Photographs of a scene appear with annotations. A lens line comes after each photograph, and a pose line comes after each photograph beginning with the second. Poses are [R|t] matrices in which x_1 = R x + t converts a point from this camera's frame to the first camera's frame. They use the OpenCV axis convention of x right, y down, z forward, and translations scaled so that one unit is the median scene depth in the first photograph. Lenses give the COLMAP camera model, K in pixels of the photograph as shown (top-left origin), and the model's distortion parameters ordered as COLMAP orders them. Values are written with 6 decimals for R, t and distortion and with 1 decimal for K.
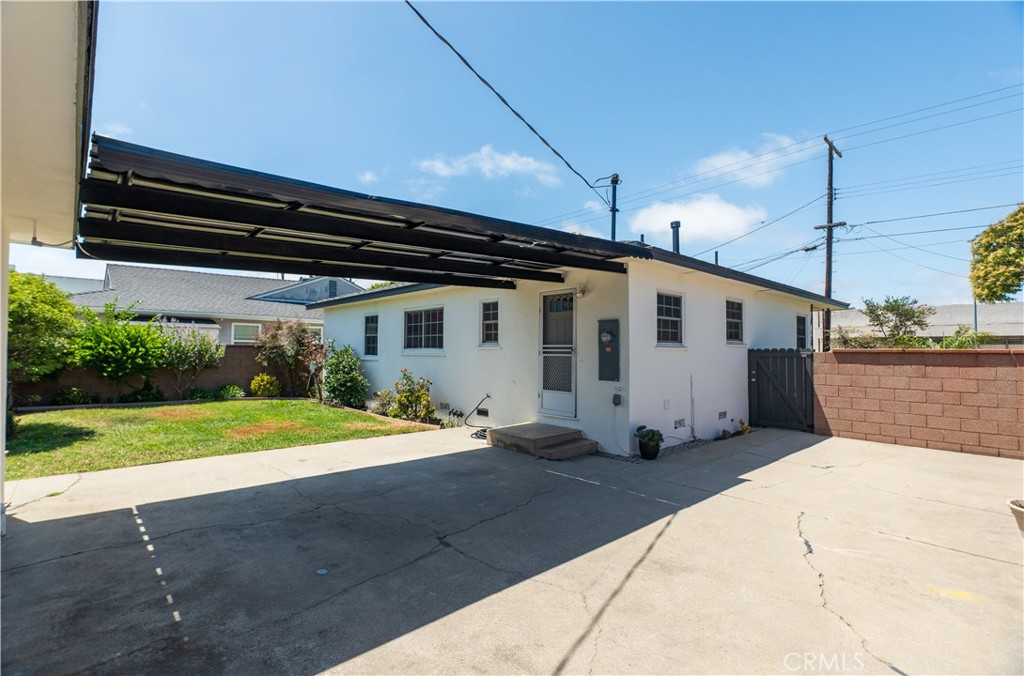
lens RADIAL K [[494.5, 0, 509.4], [0, 494.5, 336.0], [0, 0, 1]] dist [0.000831, 0.000325]
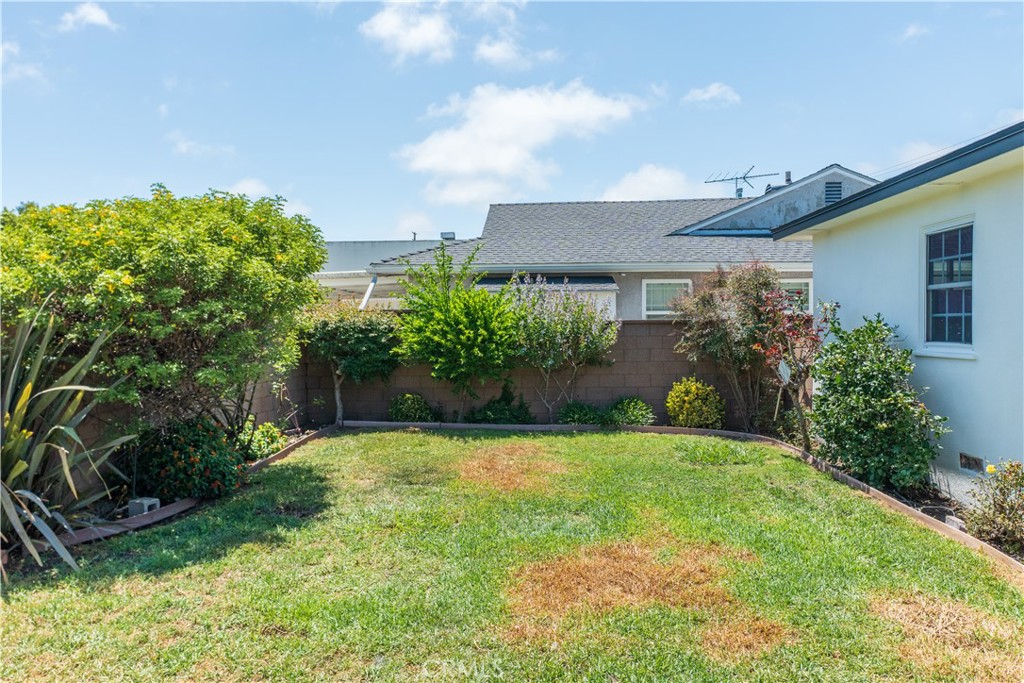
lens RADIAL K [[707.2, 0, 506.2], [0, 707.2, 335.5], [0, 0, 1]] dist [0.007281, -0.000159]
pose [[0.710246, -0.003805, -0.703944, -0.143180], [0.034348, 0.998982, 0.029256, 0.007821], [0.703115, -0.044958, 0.709653, 0.408538]]
